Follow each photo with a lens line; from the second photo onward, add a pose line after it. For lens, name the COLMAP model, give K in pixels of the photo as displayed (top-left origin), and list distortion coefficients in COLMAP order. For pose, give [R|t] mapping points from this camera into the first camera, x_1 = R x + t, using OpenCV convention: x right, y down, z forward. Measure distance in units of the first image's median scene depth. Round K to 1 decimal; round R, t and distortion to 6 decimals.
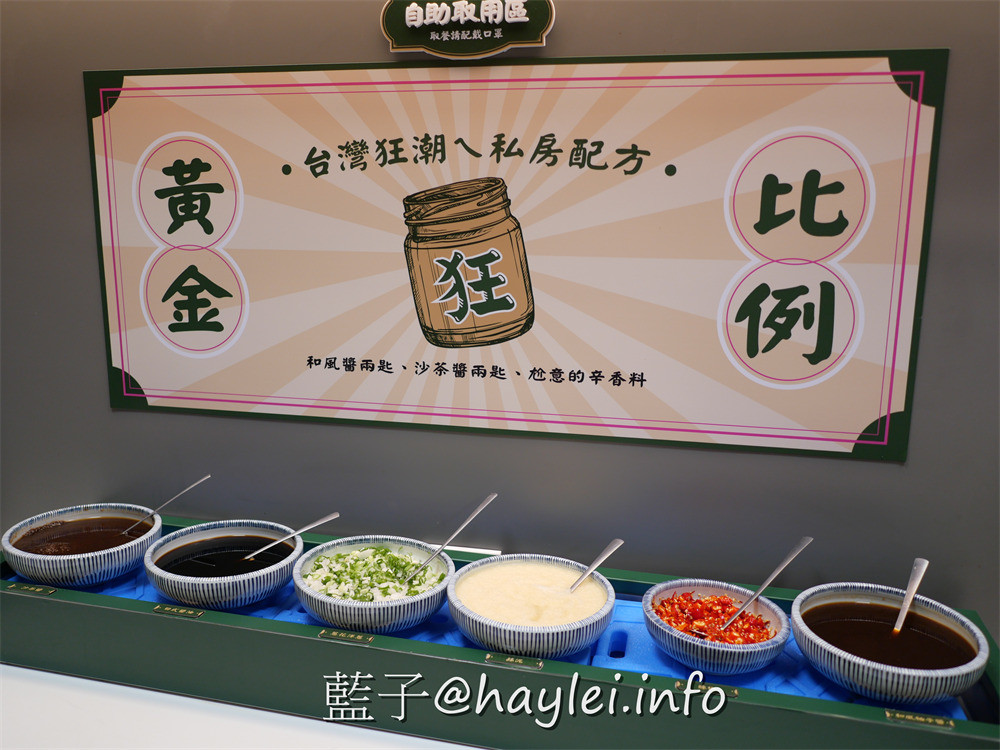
lens RADIAL K [[882.1, 0, 500.9], [0, 882.1, 377.2], [0, 0, 1]] dist [-0.017536, 0.017419]
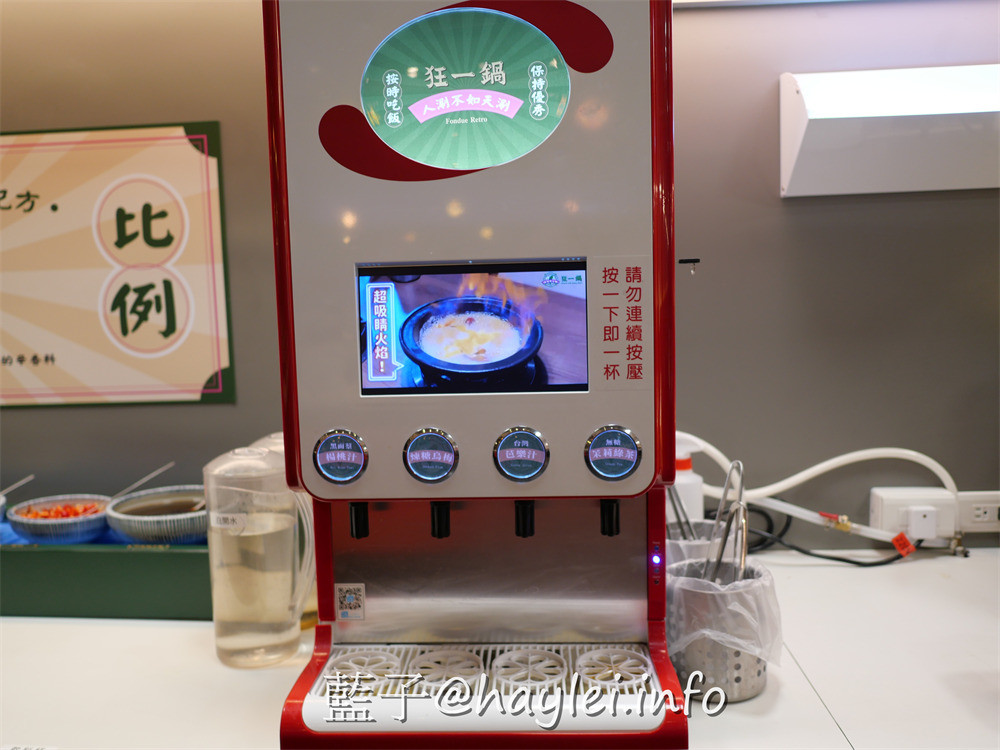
lens RADIAL K [[882.1, 0, 499.2], [0, 882.1, 373.7], [0, 0, 1]] dist [-0.017536, 0.017419]
pose [[0.986714, -0.058280, 0.151653, 0.669102], [0.074309, 0.991977, -0.102269, 0.228049], [-0.144477, 0.112179, 0.983129, -0.465459]]
